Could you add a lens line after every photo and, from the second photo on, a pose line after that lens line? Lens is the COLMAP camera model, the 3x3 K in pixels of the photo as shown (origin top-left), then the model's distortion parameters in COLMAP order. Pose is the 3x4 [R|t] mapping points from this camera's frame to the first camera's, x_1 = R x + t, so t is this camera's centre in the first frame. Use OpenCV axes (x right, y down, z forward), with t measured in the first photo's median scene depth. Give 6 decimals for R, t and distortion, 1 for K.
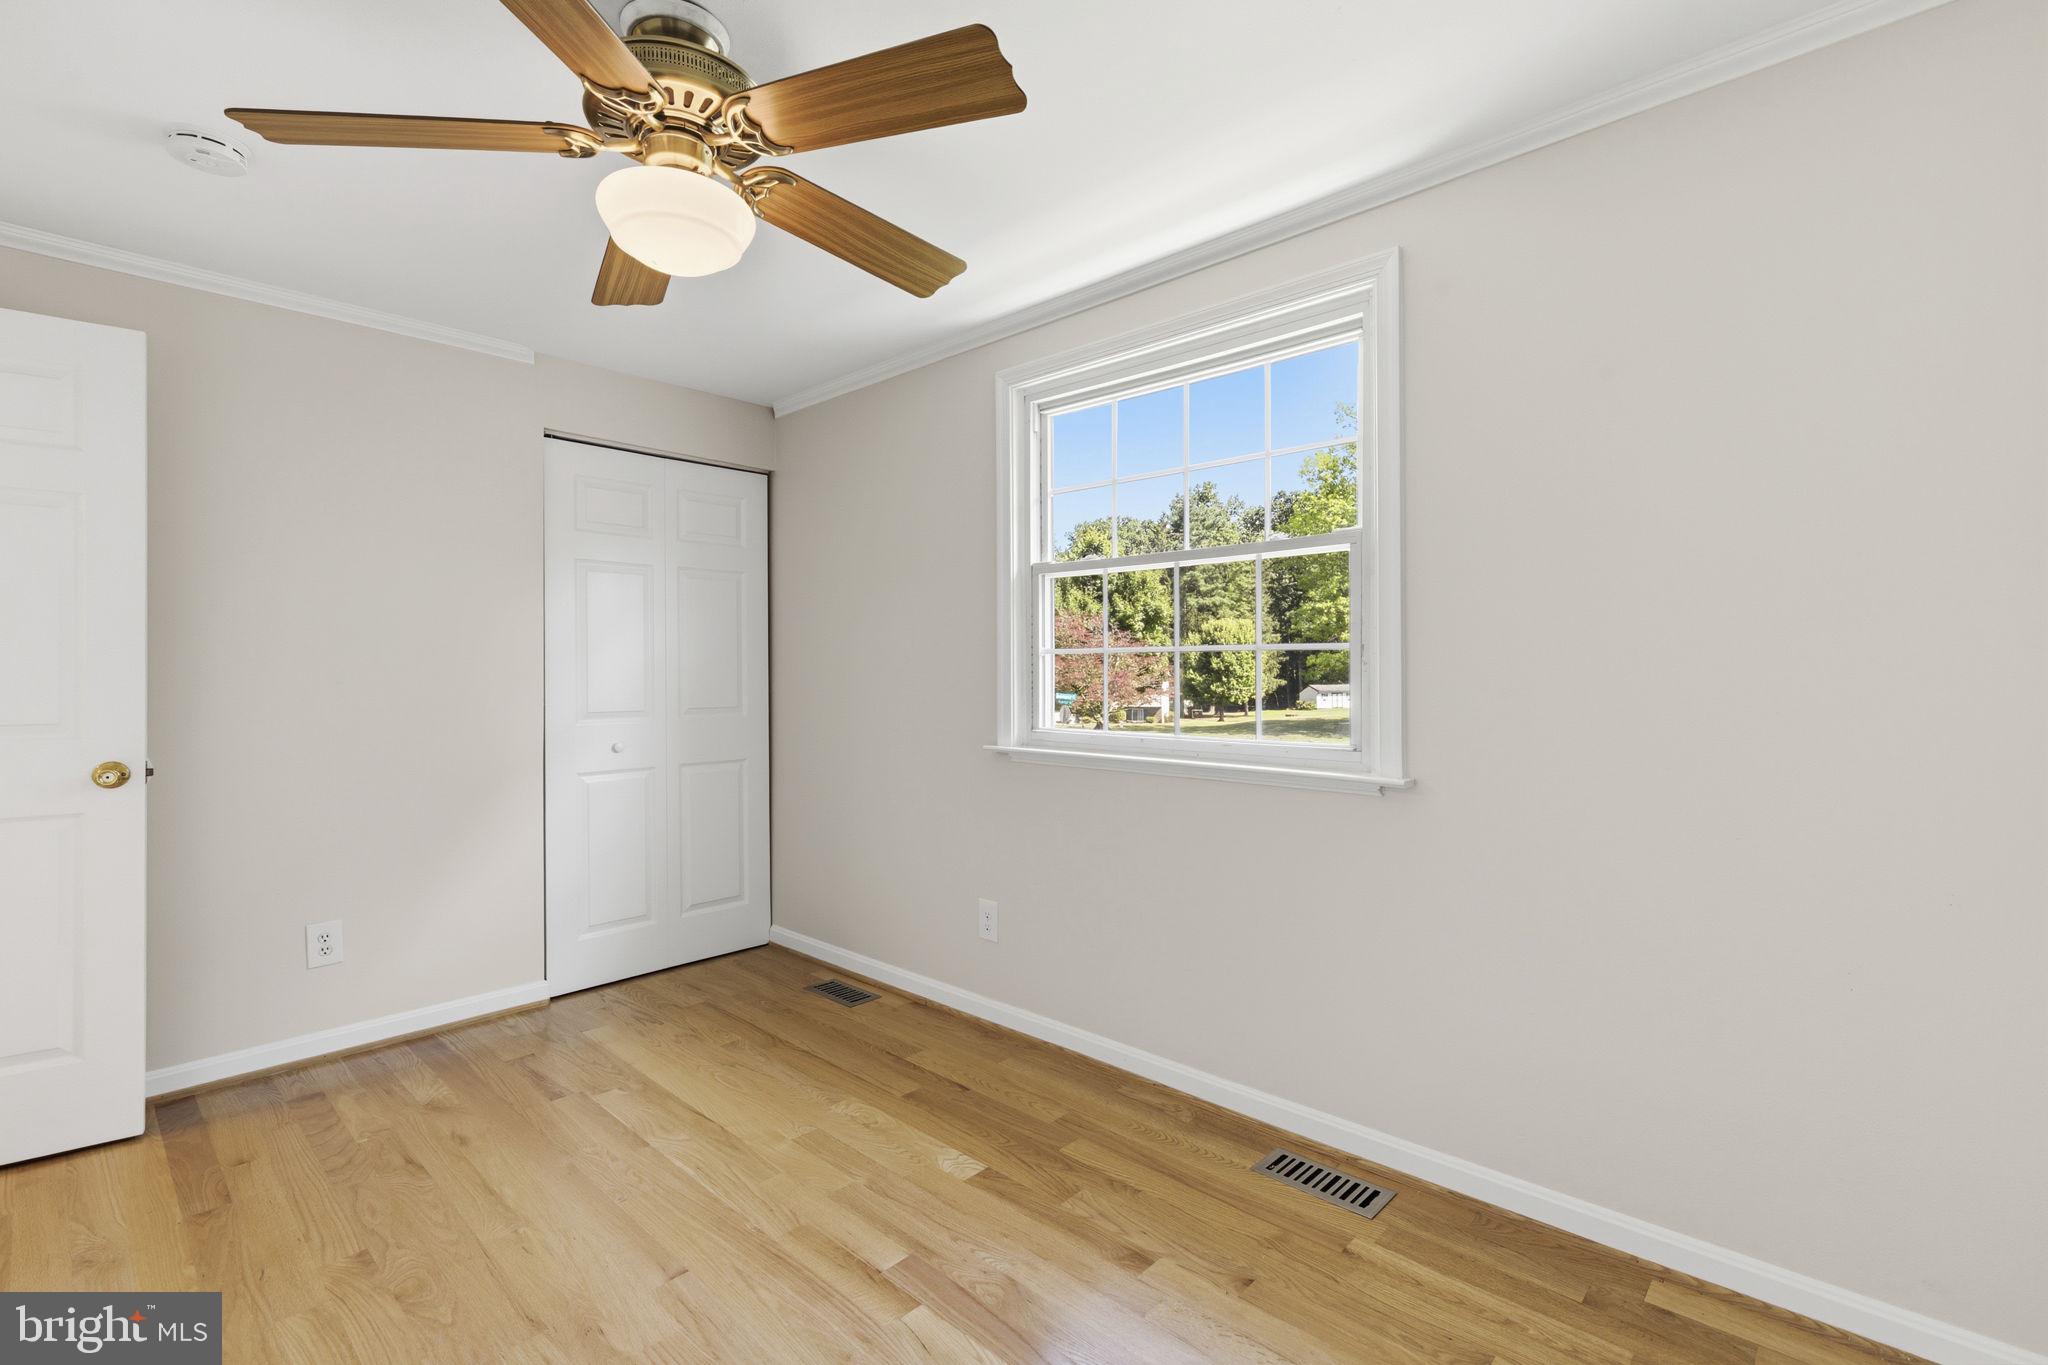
lens RADIAL K [[936.0, 0, 1030.4], [0, 936.0, 674.5], [0, 0, 1]] dist [0.008696, 0.000119]
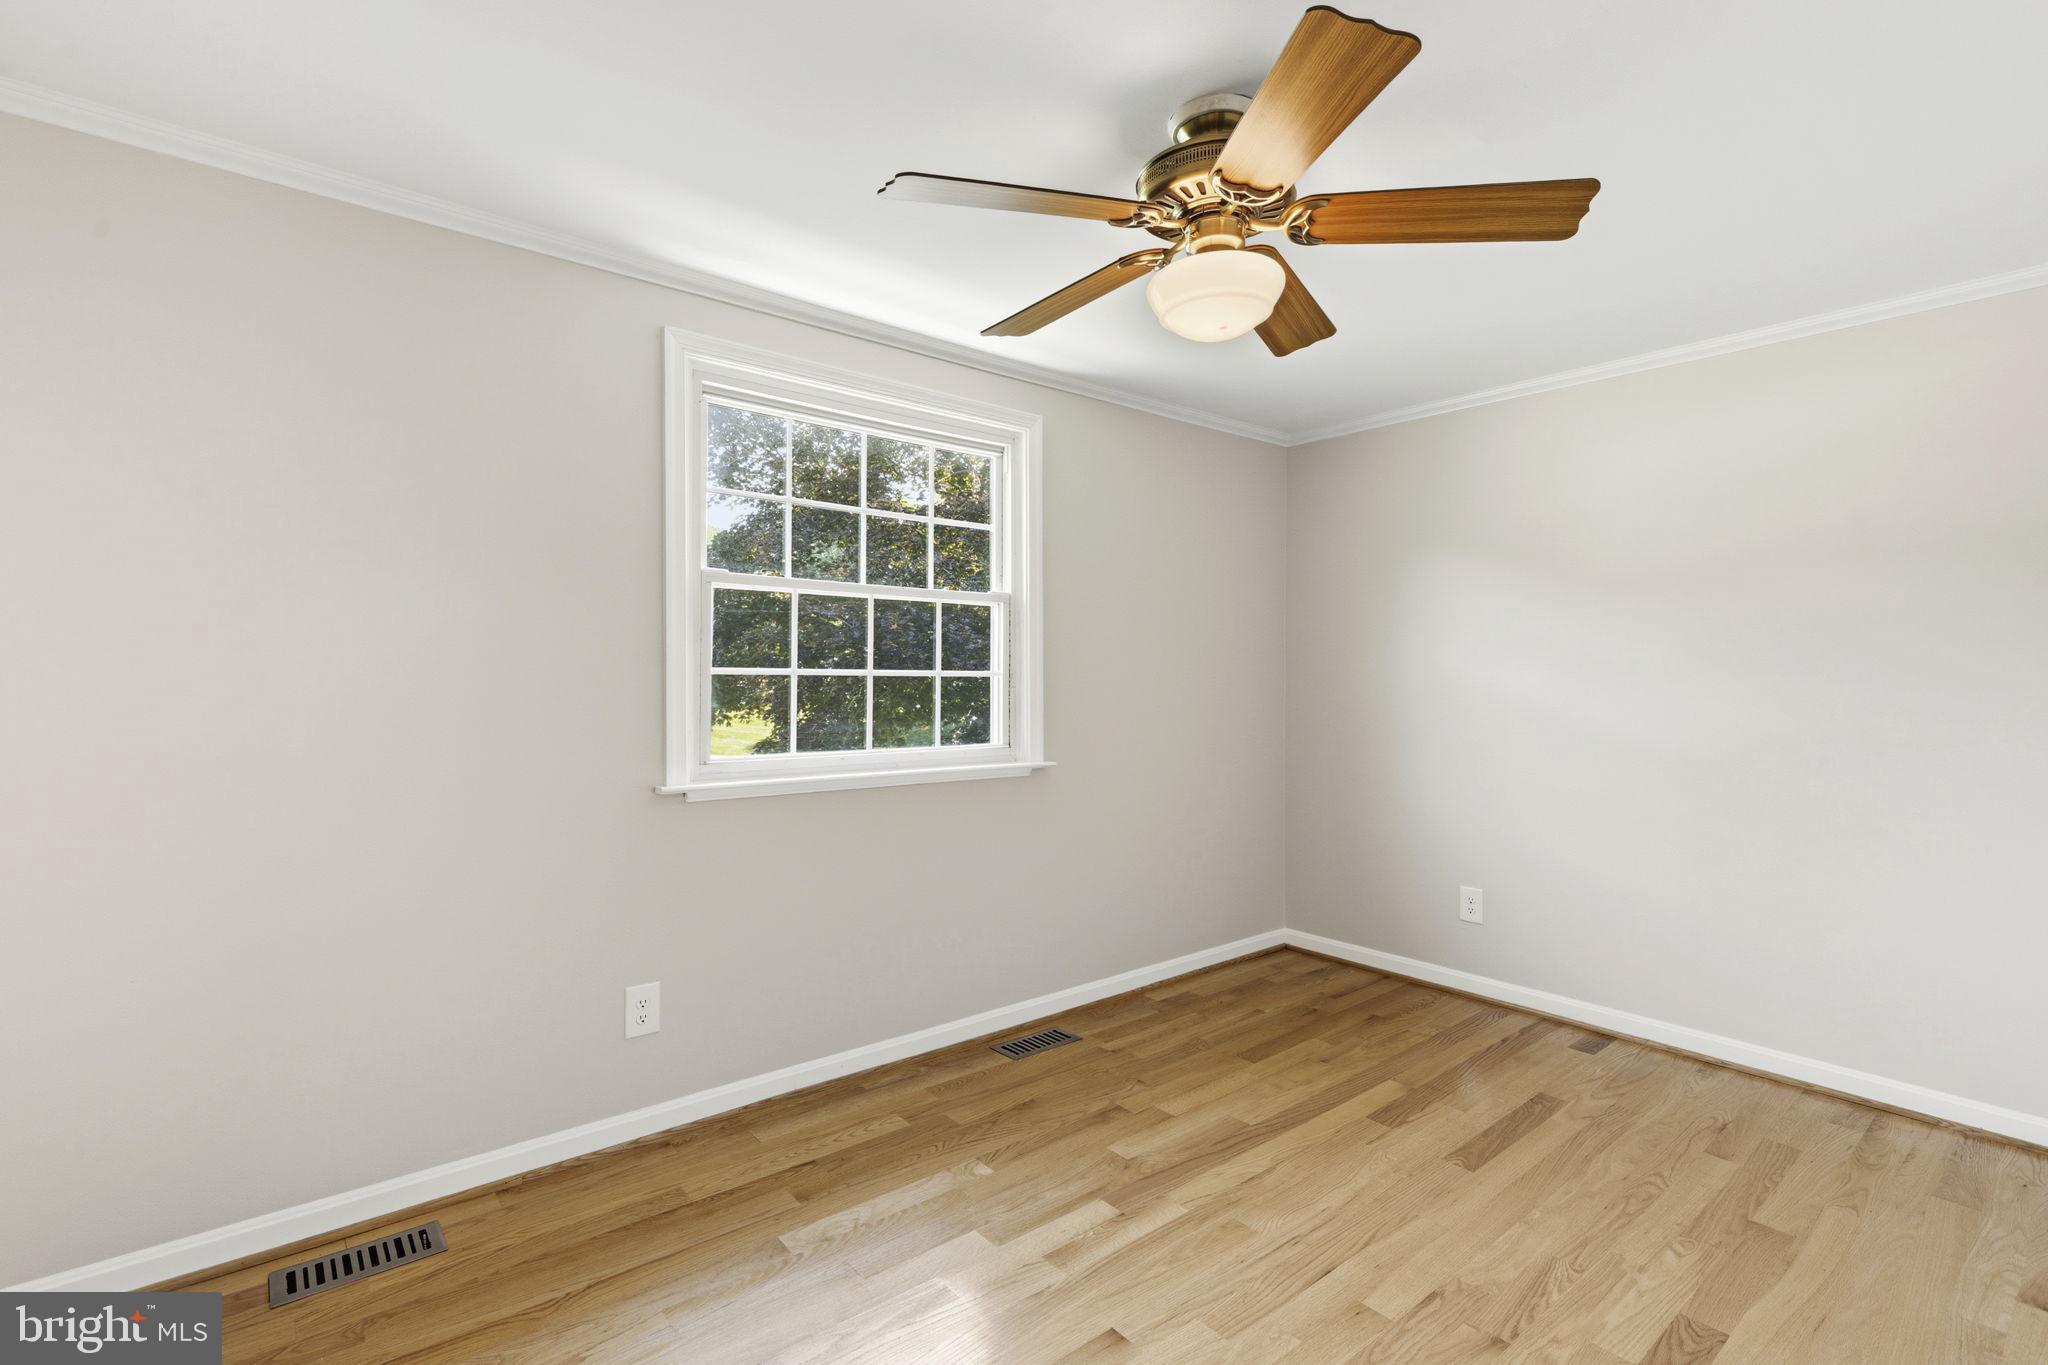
lens RADIAL K [[936.0, 0, 1030.4], [0, 936.0, 674.5], [0, 0, 1]] dist [0.008696, 0.000119]
pose [[0.125460, 0.013255, 0.992010, -0.942539], [0.003837, 0.999897, -0.013846, -0.007875], [-0.992091, 0.005544, 0.125396, 0.686501]]
